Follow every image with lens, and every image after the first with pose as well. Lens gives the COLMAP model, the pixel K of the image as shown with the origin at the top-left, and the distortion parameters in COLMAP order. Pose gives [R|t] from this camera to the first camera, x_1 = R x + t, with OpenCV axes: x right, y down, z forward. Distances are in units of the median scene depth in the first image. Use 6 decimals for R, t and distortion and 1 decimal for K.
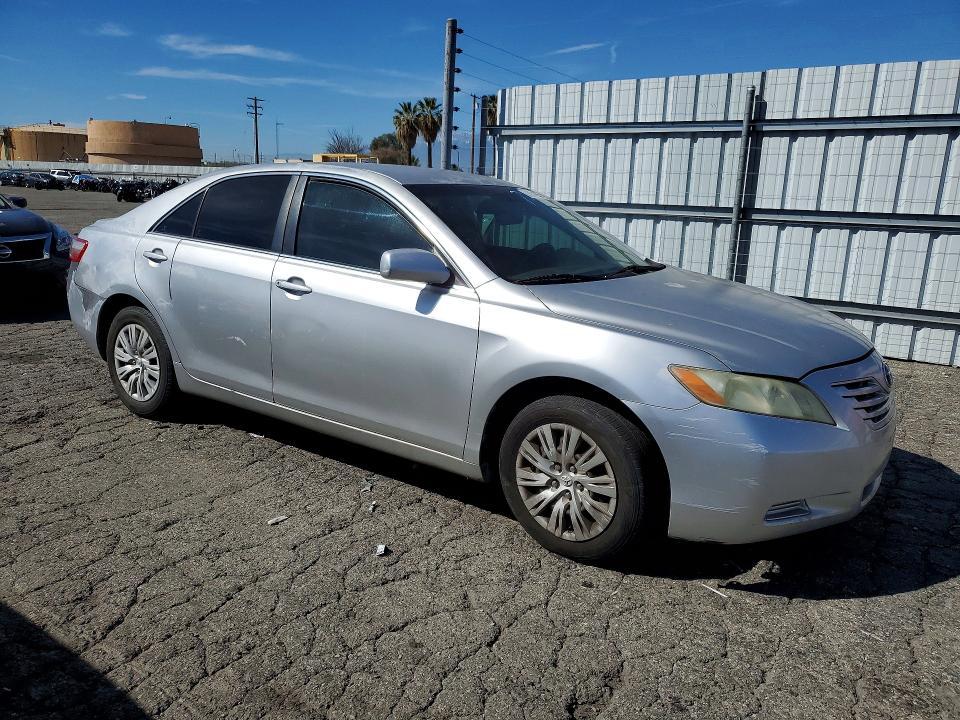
lens RADIAL K [[752.7, 0, 477.8], [0, 752.7, 358.4], [0, 0, 1]] dist [0.010399, 0.030414]
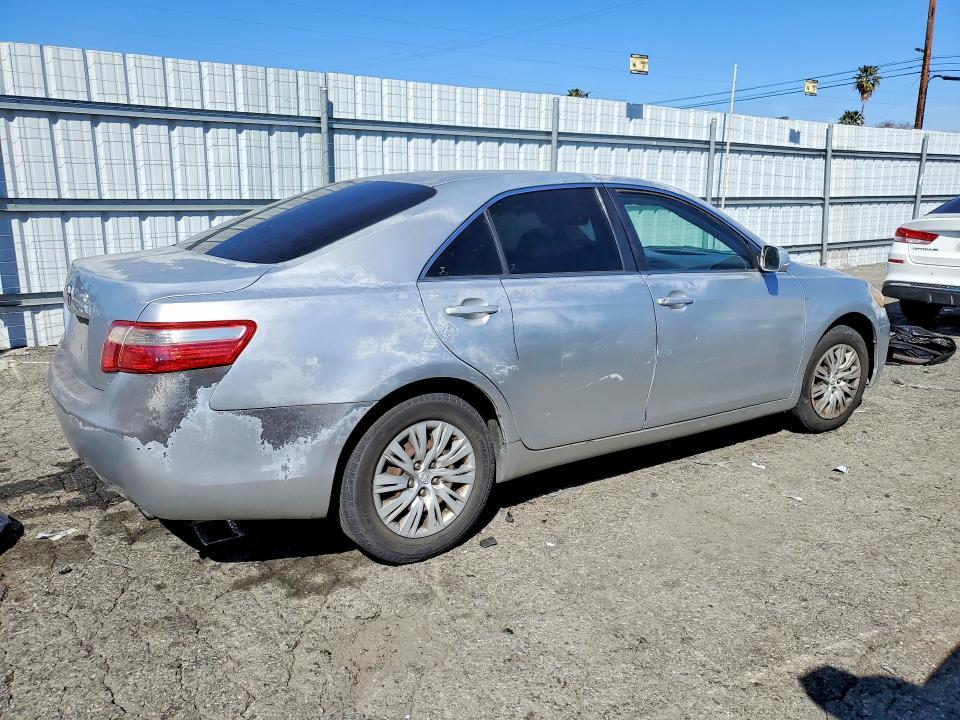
lens RADIAL K [[752.7, 0, 472.0], [0, 752.7, 365.8], [0, 0, 1]] dist [0.010399, 0.030414]
pose [[0.352153, -0.243985, 0.903582, -0.680803], [0.212236, 0.961092, 0.176799, -0.132146], [-0.911562, 0.129512, 0.390234, 0.474602]]
